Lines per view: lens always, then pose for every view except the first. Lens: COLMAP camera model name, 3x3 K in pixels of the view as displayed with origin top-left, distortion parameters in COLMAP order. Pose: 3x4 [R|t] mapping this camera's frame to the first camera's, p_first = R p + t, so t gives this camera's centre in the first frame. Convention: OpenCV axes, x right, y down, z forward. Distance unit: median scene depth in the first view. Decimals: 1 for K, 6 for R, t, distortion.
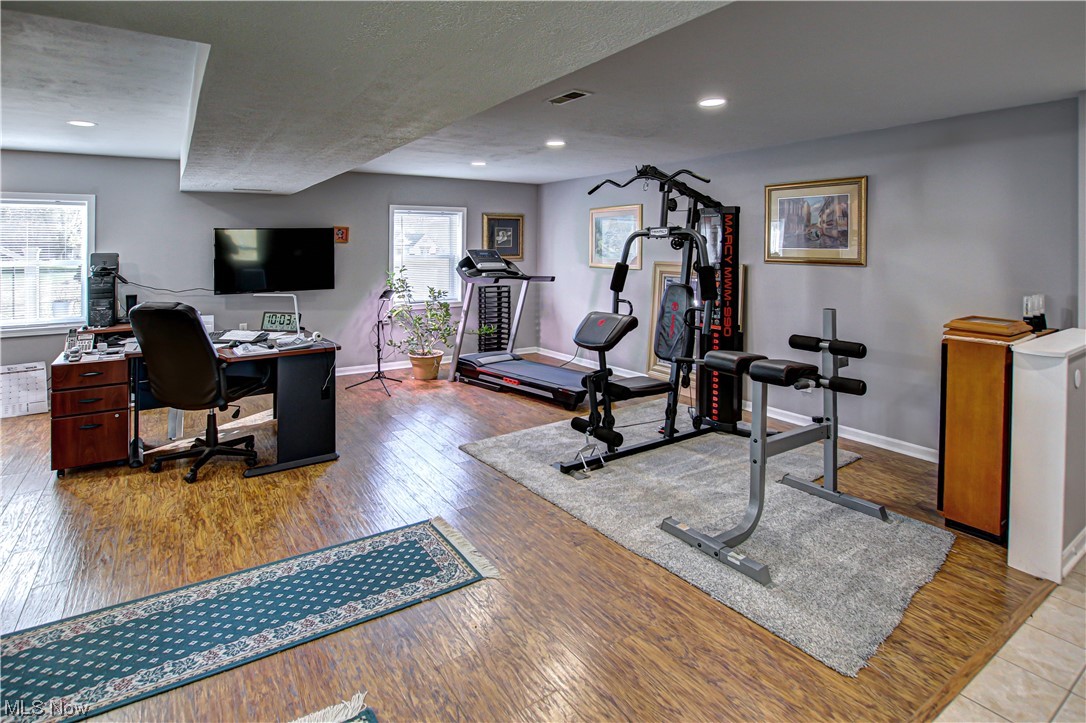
lens RADIAL K [[557.1, 0, 536.4], [0, 557.1, 243.0], [0, 0, 1]] dist [-0.027732, 0.002065]
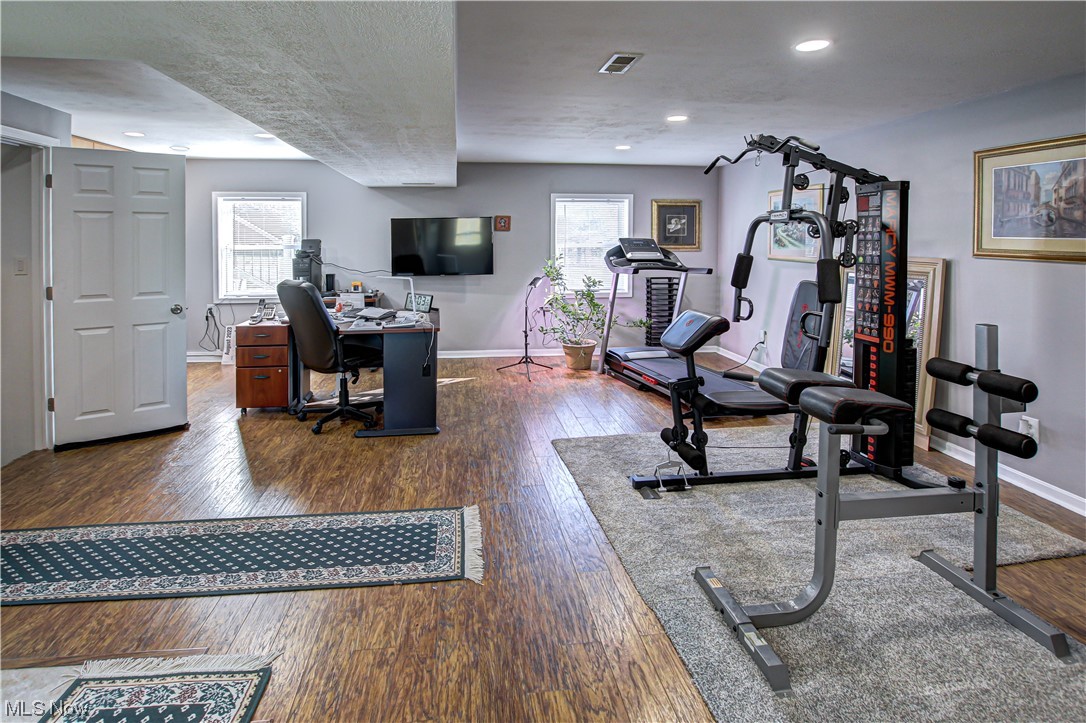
lens RADIAL K [[557.1, 0, 536.4], [0, 557.1, 243.0], [0, 0, 1]] dist [-0.027732, 0.002065]
pose [[0.899471, 0.008004, -0.436906, 0.246283], [-0.000171, 0.999839, 0.017965, 0.004704], [0.436980, -0.016084, 0.899328, 0.116416]]
